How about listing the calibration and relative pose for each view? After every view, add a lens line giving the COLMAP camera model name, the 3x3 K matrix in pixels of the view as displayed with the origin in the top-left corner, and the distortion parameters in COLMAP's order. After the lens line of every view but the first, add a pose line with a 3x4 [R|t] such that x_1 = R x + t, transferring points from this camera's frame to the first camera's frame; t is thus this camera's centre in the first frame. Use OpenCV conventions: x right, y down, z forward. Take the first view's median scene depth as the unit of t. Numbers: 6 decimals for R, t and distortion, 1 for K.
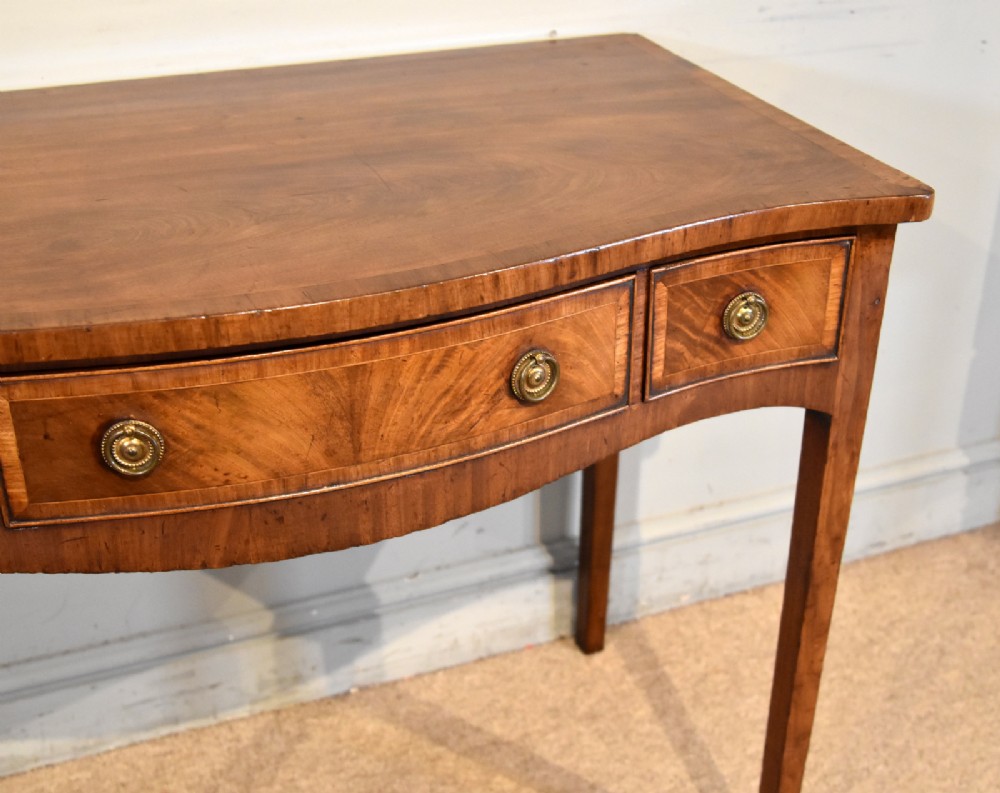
lens RADIAL K [[1261.1, 0, 492.0], [0, 1261.1, 406.4], [0, 0, 1]] dist [-0.042167, 0.000000]
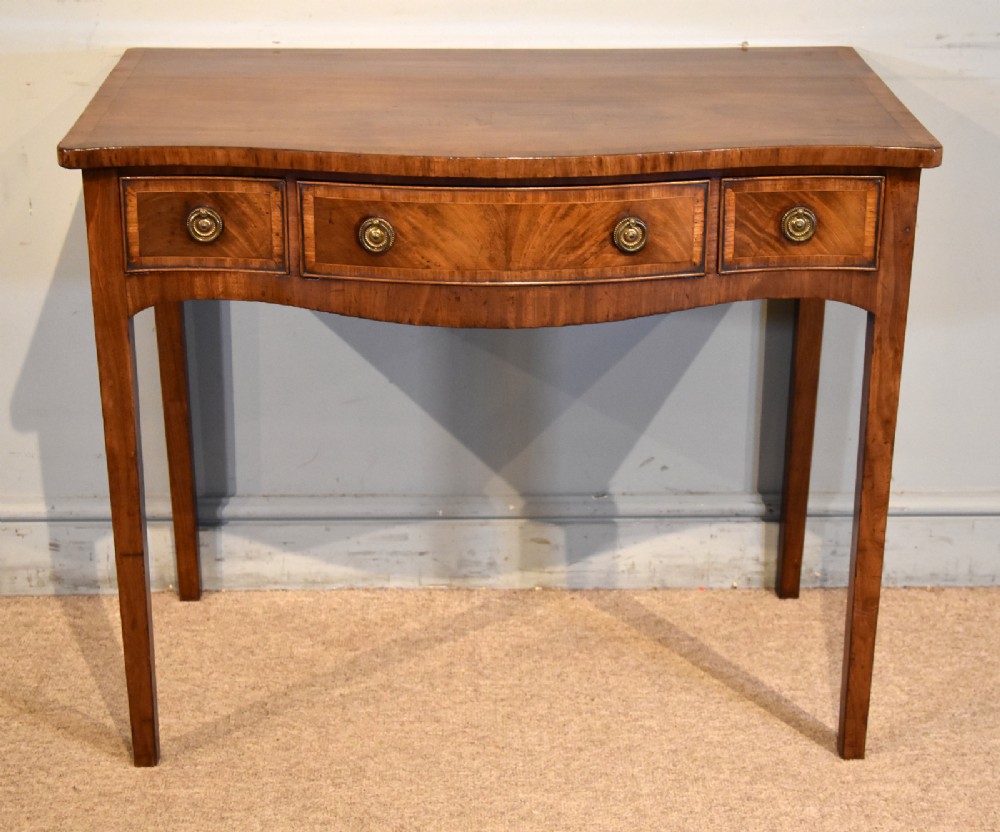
lens RADIAL K [[1666.9, 0, 510.4], [0, 1666.9, 422.1], [0, 0, 1]] dist [0.028256, 0.000000]
pose [[0.943751, 0.135569, -0.301588, 0.513551], [-0.163791, 0.983992, -0.070227, 0.350275], [0.287240, 0.115675, 0.950848, -0.913687]]
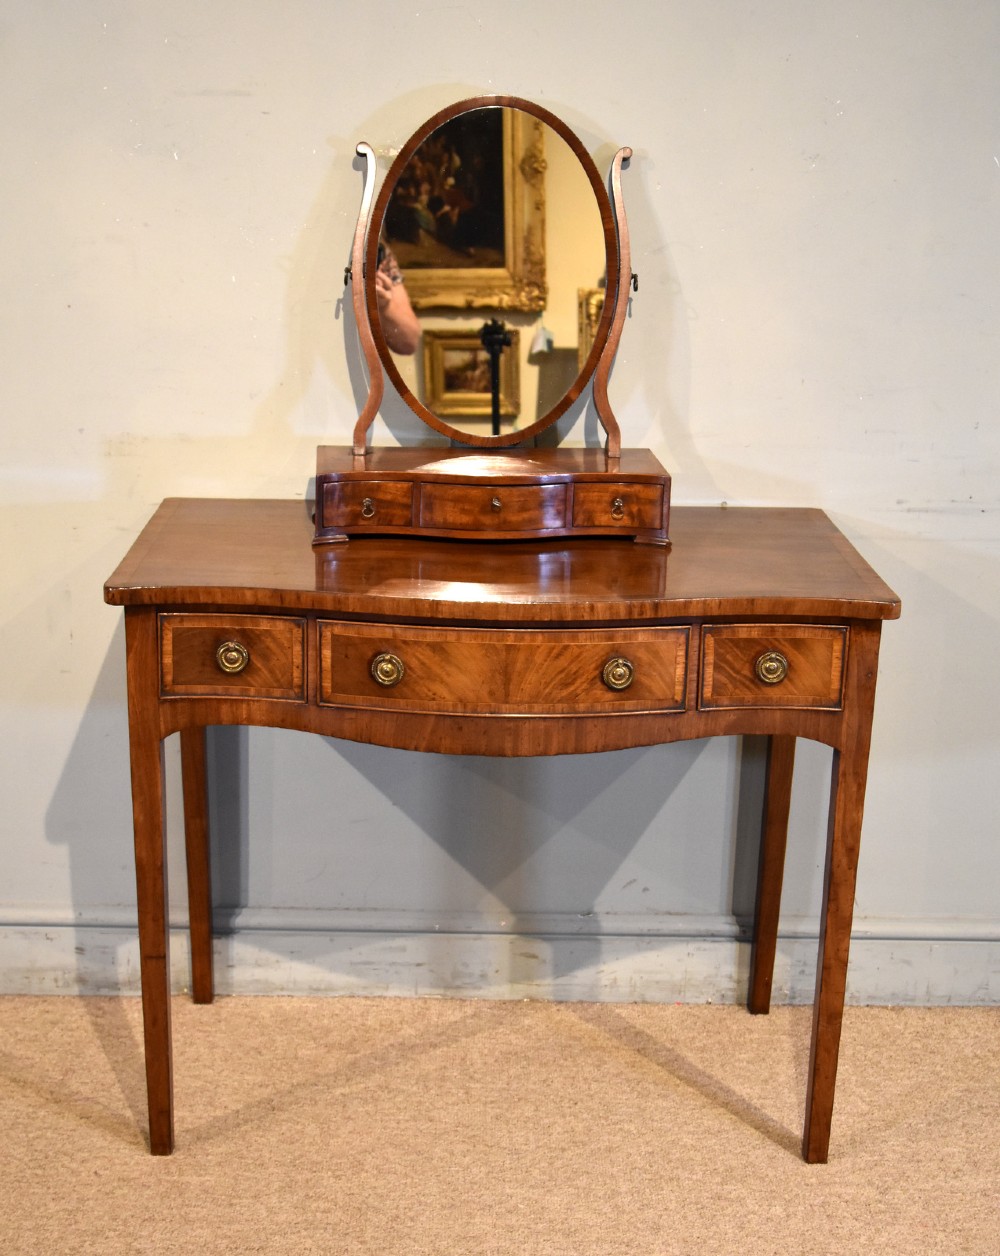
lens RADIAL K [[1584.0, 0, 483.3], [0, 1584.0, 743.3], [0, 0, 1]] dist [-0.042167, 0.000000]
pose [[0.937843, 0.134205, -0.320062, 0.528360], [-0.184991, 0.973586, -0.133825, 0.366172], [0.293648, 0.184715, 0.937897, -0.986506]]
